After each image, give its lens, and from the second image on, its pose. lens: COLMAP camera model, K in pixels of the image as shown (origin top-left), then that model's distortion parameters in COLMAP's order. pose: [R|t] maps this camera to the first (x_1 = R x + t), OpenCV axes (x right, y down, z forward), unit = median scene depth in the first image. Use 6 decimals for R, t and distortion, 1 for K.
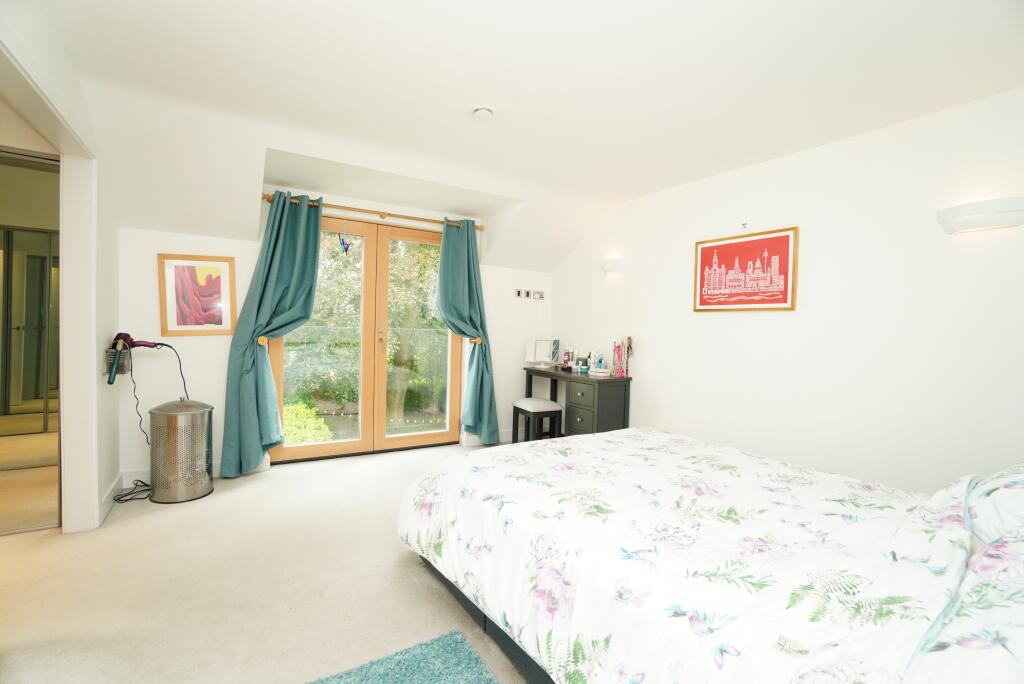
lens RADIAL K [[449.7, 0, 502.9], [0, 449.7, 342.6], [0, 0, 1]] dist [-0.053711, -0.000028]
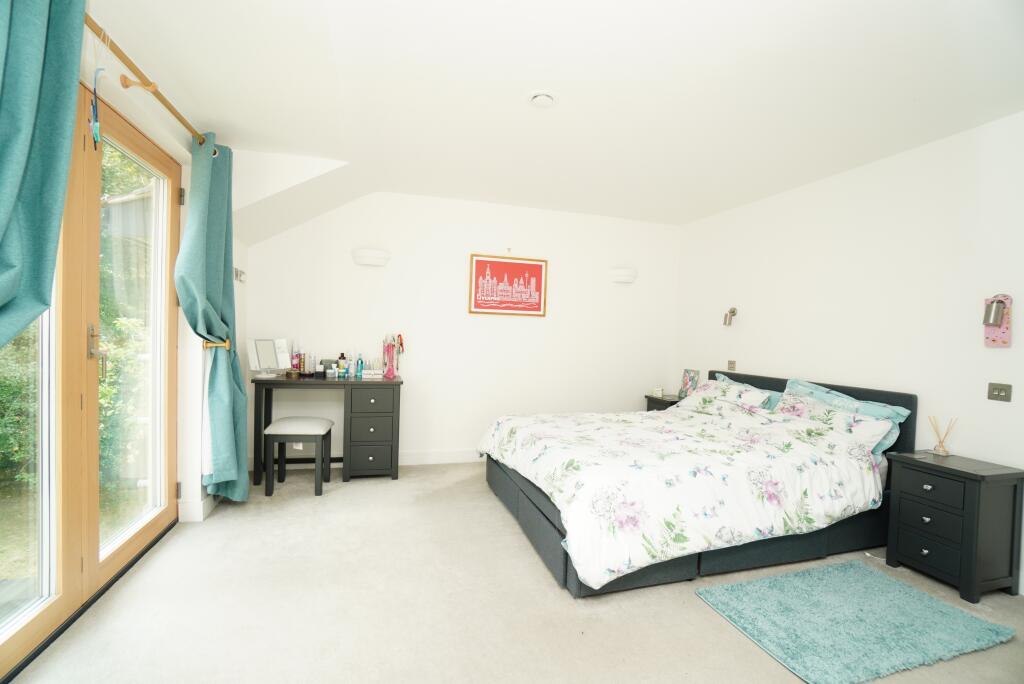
lens RADIAL K [[449.7, 0, 502.9], [0, 449.7, 342.6], [0, 0, 1]] dist [-0.053711, -0.000028]
pose [[0.285514, -0.039395, 0.957565, -0.737821], [0.003713, 0.999193, 0.040000, -0.041964], [-0.958367, -0.007865, 0.285429, 0.621985]]
